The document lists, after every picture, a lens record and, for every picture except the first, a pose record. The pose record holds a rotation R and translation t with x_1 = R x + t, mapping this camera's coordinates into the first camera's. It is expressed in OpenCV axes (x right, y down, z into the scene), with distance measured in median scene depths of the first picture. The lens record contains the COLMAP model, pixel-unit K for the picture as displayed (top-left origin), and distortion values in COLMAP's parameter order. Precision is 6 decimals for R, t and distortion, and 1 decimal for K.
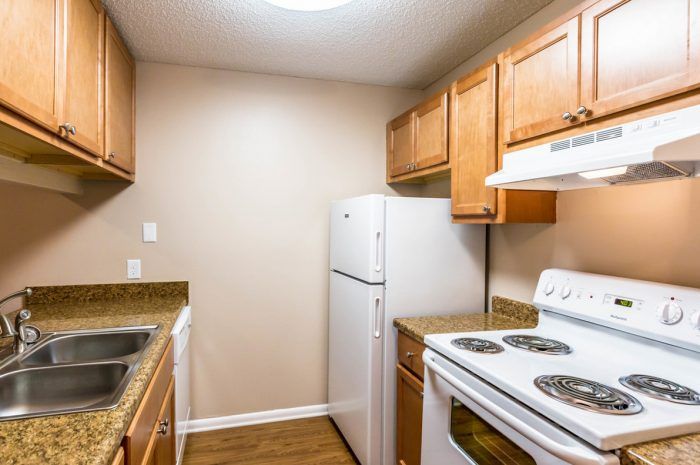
lens RADIAL K [[373.8, 0, 342.1], [0, 373.8, 228.0], [0, 0, 1]] dist [0.002358, 0.000864]
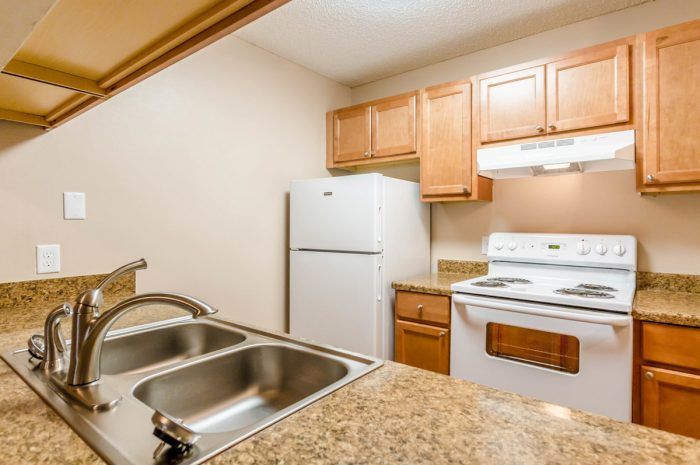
lens RADIAL K [[373.8, 0, 342.1], [0, 373.8, 228.0], [0, 0, 1]] dist [0.002358, 0.000864]
pose [[0.798632, -0.004902, 0.601800, -0.677194], [0.010519, 0.999928, -0.005814, 0.080484], [-0.601728, 0.010973, 0.798626, 0.172116]]
